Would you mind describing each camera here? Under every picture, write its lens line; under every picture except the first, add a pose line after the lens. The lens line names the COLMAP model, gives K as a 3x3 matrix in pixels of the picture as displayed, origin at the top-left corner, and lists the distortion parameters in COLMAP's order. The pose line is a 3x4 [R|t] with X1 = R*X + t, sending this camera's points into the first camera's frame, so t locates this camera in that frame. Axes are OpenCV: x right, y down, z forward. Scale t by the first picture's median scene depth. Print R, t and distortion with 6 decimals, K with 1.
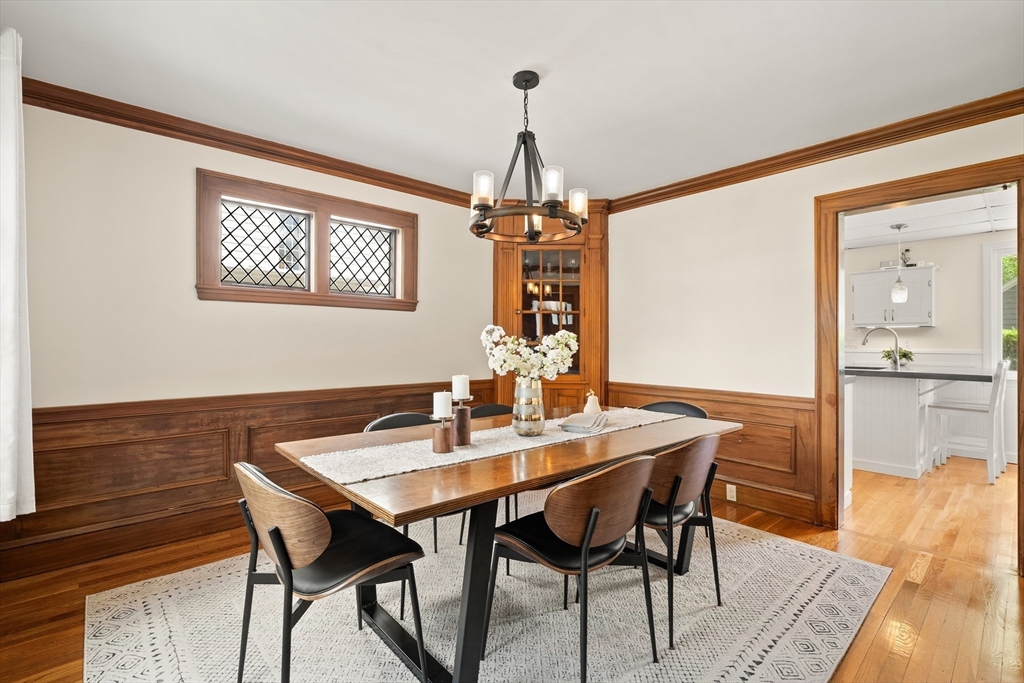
lens RADIAL K [[467.7, 0, 511.4], [0, 467.7, 340.9], [0, 0, 1]] dist [0.001254, 0.000083]
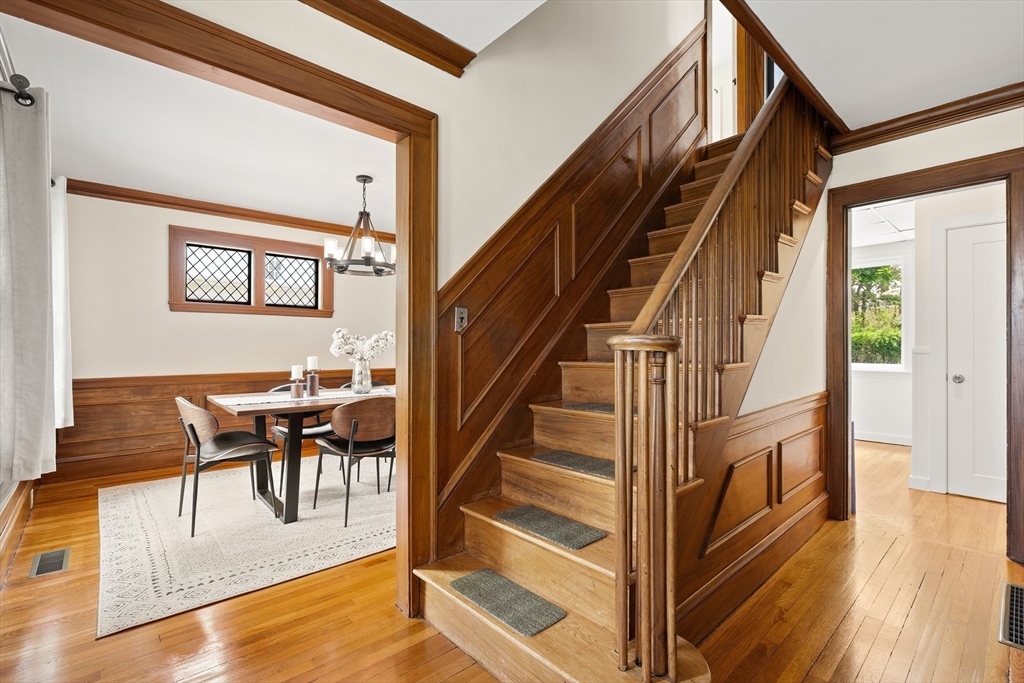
lens RADIAL K [[467.7, 0, 513.2], [0, 467.7, 343.0], [0, 0, 1]] dist [0.001254, 0.000083]
pose [[0.999999, -0.000128, 0.001434, 0.477442], [0.000126, 0.999999, 0.001360, 0.014469], [-0.001434, -0.001360, 0.999998, -0.563157]]
